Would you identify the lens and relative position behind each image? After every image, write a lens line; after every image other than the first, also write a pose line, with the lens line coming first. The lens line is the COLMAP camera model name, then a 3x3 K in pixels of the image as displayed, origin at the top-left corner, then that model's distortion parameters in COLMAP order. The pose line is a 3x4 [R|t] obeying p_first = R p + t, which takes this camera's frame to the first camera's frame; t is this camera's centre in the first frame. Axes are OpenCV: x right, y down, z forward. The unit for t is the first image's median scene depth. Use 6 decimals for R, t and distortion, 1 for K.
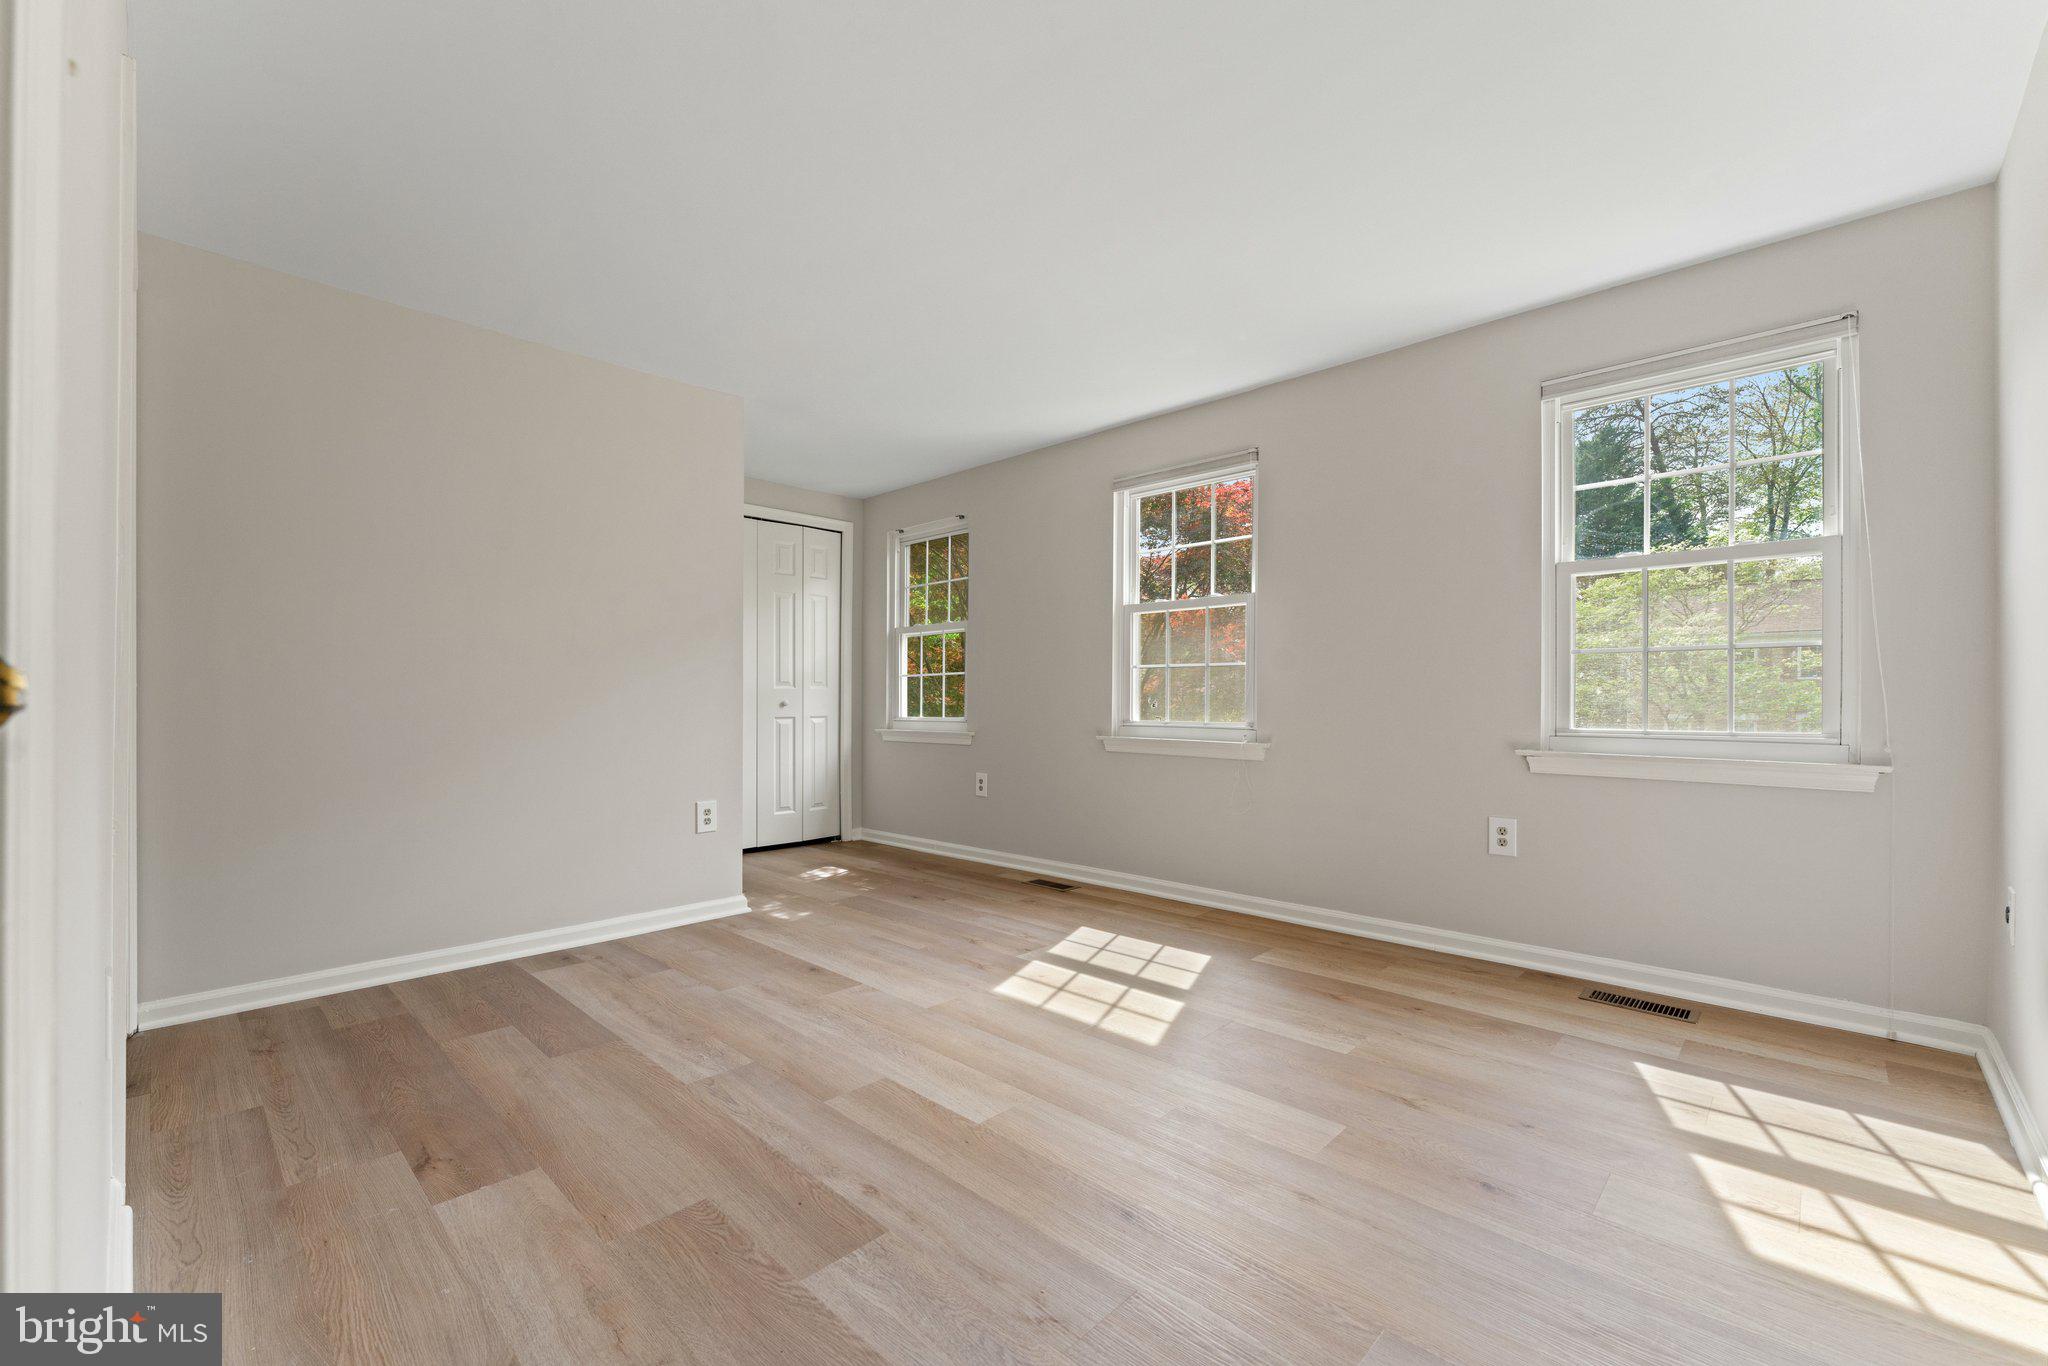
lens RADIAL K [[841.9, 0, 1024.2], [0, 841.9, 695.6], [0, 0, 1]] dist [-0.008792, -0.000233]
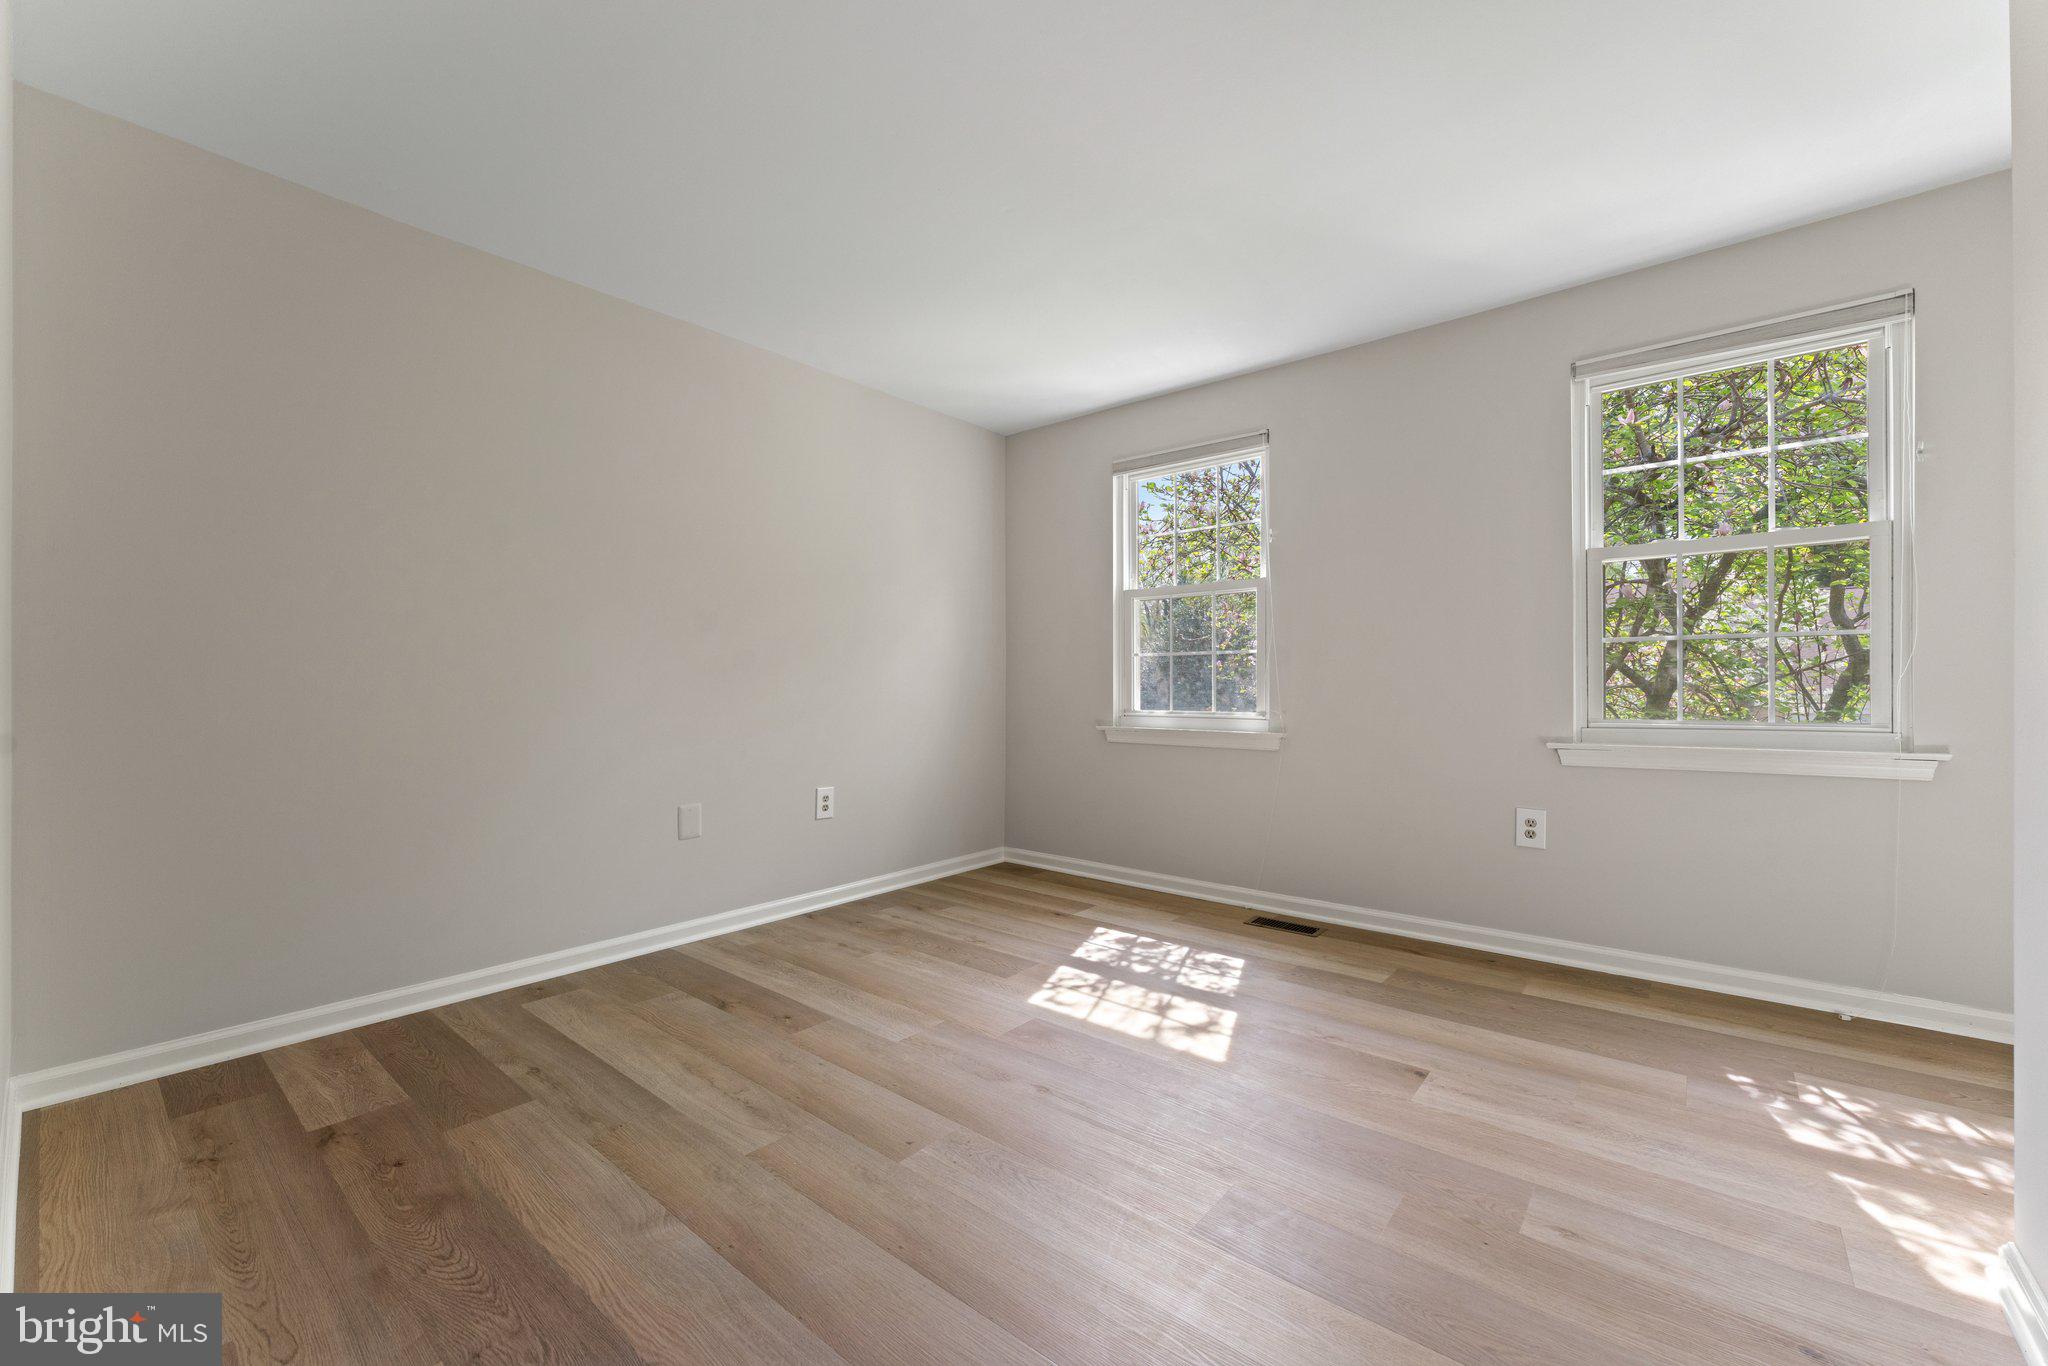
lens RADIAL K [[826.7, 0, 1024.0], [0, 826.7, 683.0], [0, 0, 1]] dist [0.001407, 0.000303]
pose [[0.998204, -0.000245, 0.059905, -0.083326], [0.000358, 0.999998, -0.001870, 0.000466], [-0.059904, 0.001888, 0.998202, 0.080090]]
